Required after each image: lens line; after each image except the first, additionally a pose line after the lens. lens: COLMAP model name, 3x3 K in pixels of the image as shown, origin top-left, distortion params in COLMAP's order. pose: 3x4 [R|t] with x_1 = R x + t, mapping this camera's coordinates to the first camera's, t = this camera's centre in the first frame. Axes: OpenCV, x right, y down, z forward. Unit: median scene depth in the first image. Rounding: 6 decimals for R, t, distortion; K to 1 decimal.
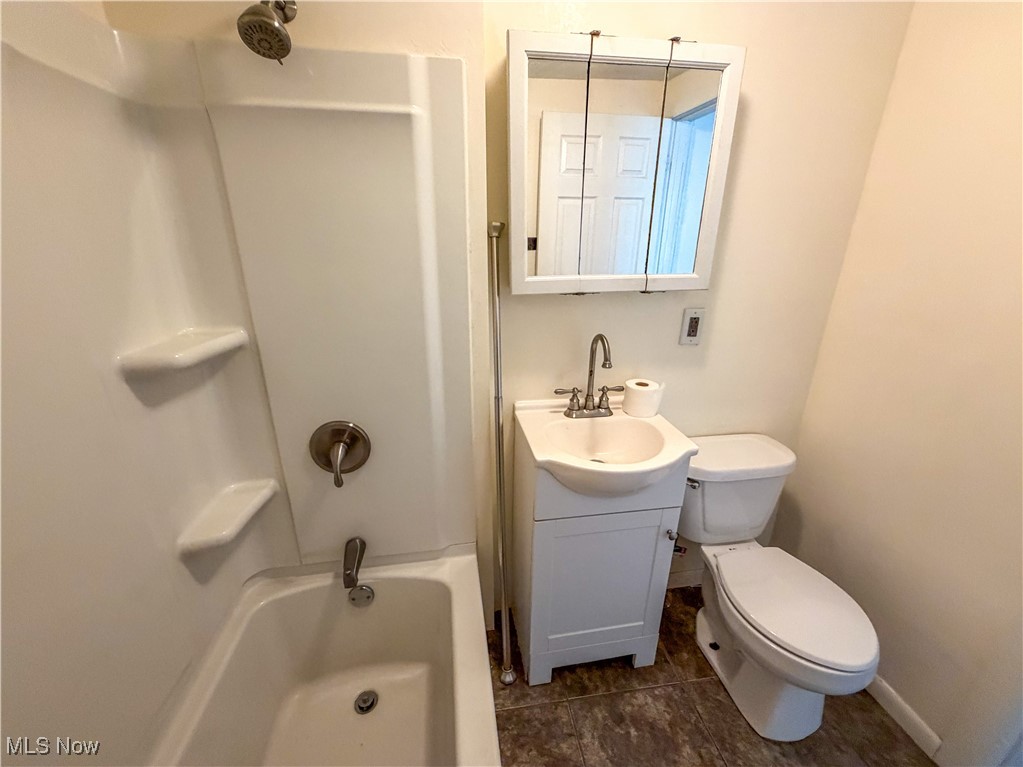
lens RADIAL K [[415.0, 0, 510.0], [0, 415.0, 378.7], [0, 0, 1]] dist [0.000614, -0.000083]
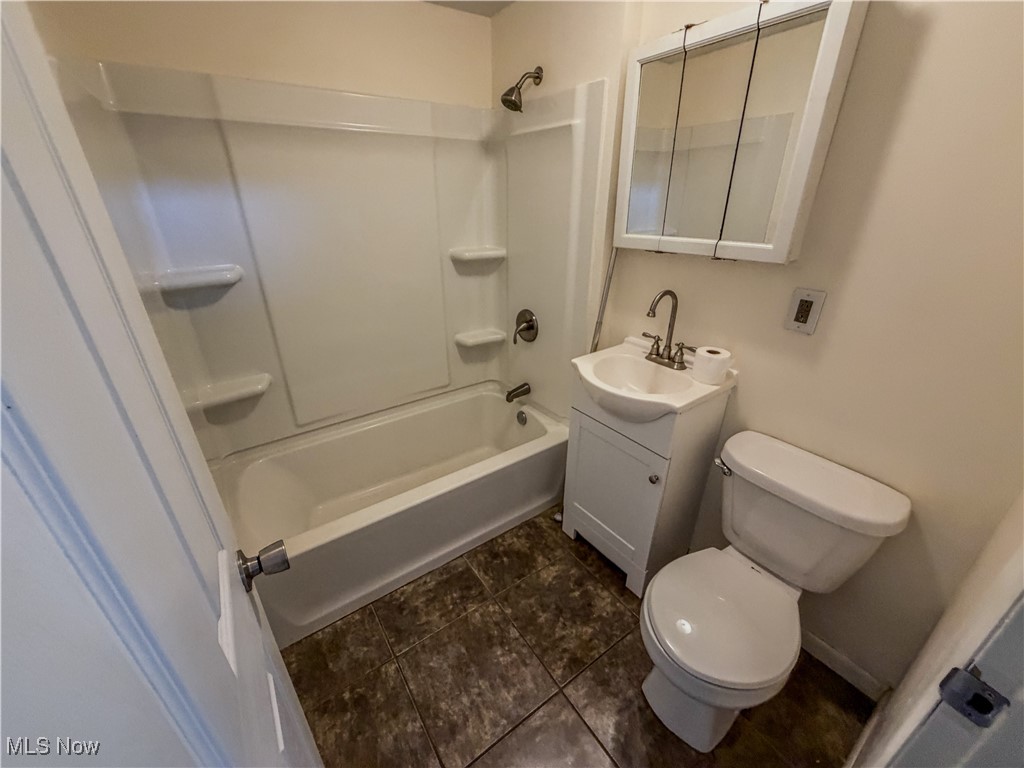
lens RADIAL K [[415.4, 0, 510.5], [0, 415.4, 379.2], [0, 0, 1]] dist [0.000614, -0.000083]
pose [[0.442122, 0.357053, -0.822825, 1.036555], [-0.285989, 0.925590, 0.247978, -0.038339], [0.850141, 0.125682, 0.511337, 0.068795]]
